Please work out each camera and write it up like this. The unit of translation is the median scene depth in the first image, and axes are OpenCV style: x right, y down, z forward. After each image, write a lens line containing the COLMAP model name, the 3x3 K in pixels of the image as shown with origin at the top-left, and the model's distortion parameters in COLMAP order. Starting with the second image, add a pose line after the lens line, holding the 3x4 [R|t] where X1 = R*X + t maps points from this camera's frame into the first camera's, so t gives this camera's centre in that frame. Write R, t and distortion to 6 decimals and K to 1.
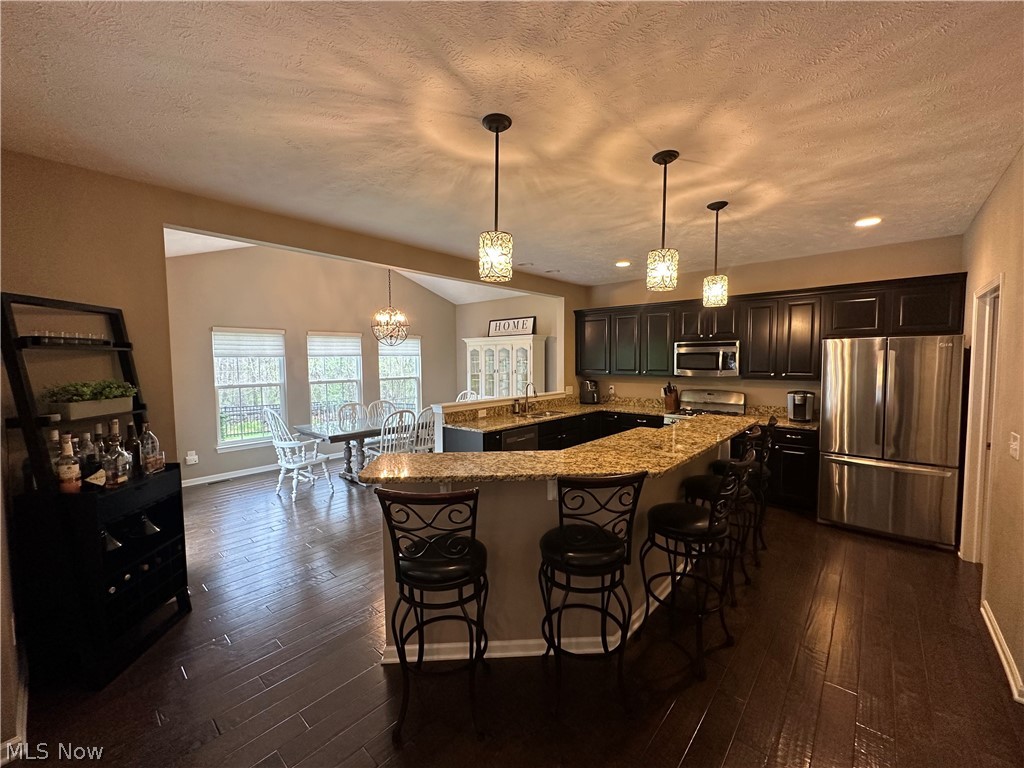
lens RADIAL K [[412.3, 0, 512.4], [0, 412.3, 383.0], [0, 0, 1]] dist [-0.000897, 0.000114]
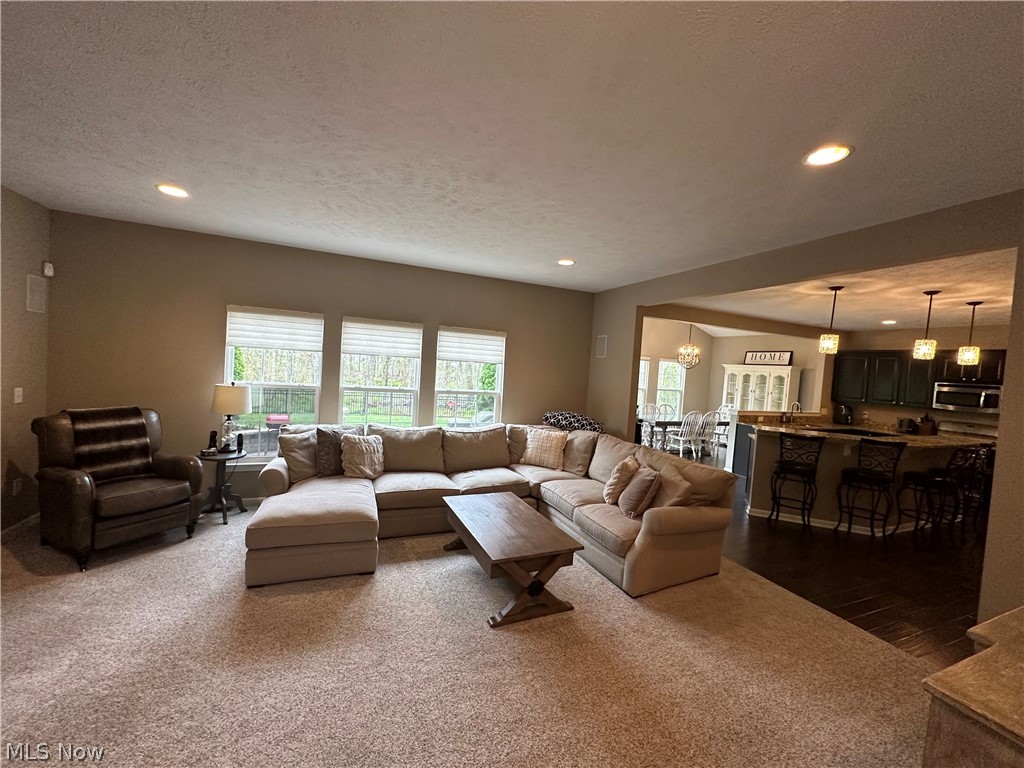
lens RADIAL K [[412.3, 0, 510.9], [0, 412.3, 382.3], [0, 0, 1]] dist [-0.000897, 0.000114]
pose [[0.902289, 0.082904, -0.423087, -0.239945], [-0.095307, 0.995414, -0.008203, 0.034752], [0.420466, 0.047725, 0.906052, -0.672163]]
